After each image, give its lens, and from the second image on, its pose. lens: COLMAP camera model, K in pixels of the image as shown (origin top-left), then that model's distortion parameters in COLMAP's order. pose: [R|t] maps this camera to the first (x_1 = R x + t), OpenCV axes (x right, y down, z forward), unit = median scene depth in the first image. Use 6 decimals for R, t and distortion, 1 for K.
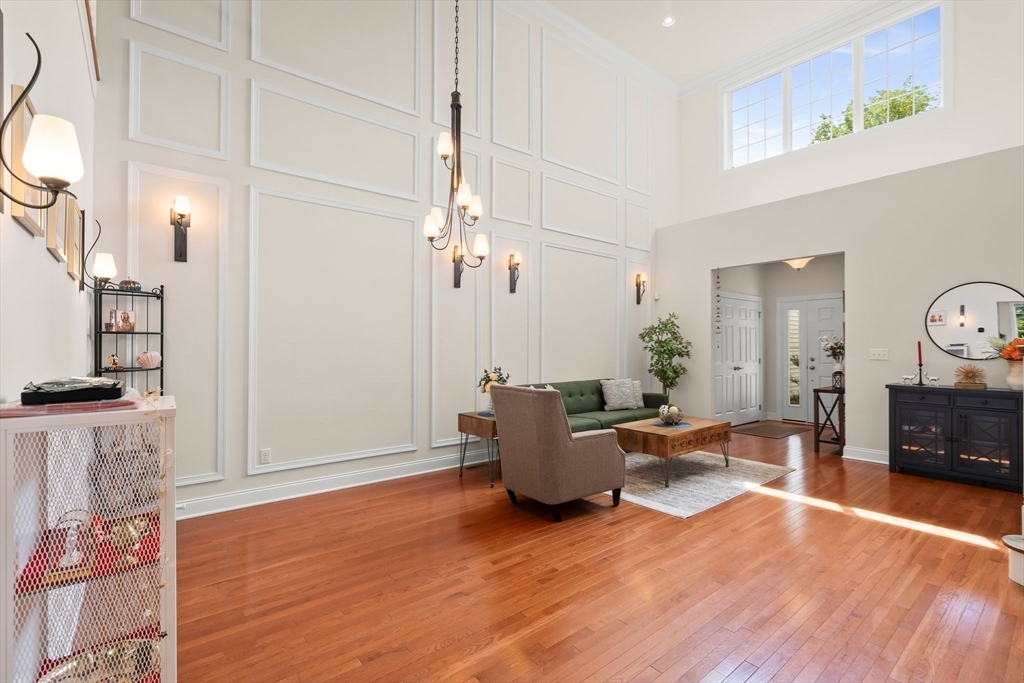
lens RADIAL K [[458.7, 0, 511.3], [0, 458.7, 341.4], [0, 0, 1]] dist [-0.004963, 0.000019]
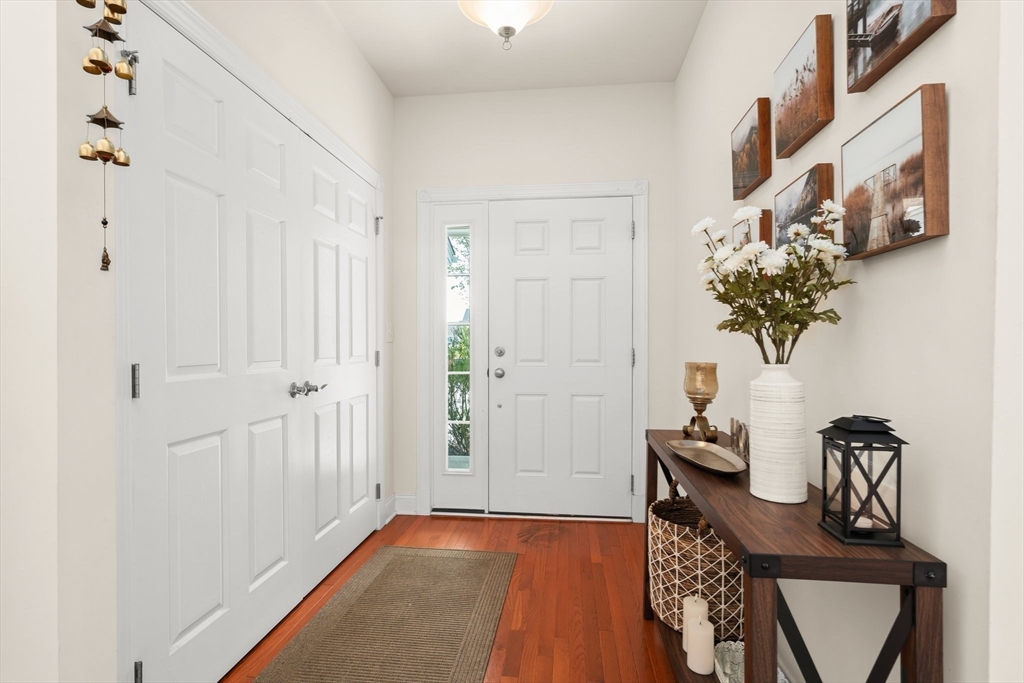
lens RADIAL K [[478.8, 0, 515.8], [0, 478.8, 344.9], [0, 0, 1]] dist [0.000591, 0.000757]
pose [[0.701649, -0.001837, 0.712521, 0.372722], [-0.009049, 0.999893, 0.011489, 0.028205], [-0.712466, -0.014509, 0.701557, 0.700429]]
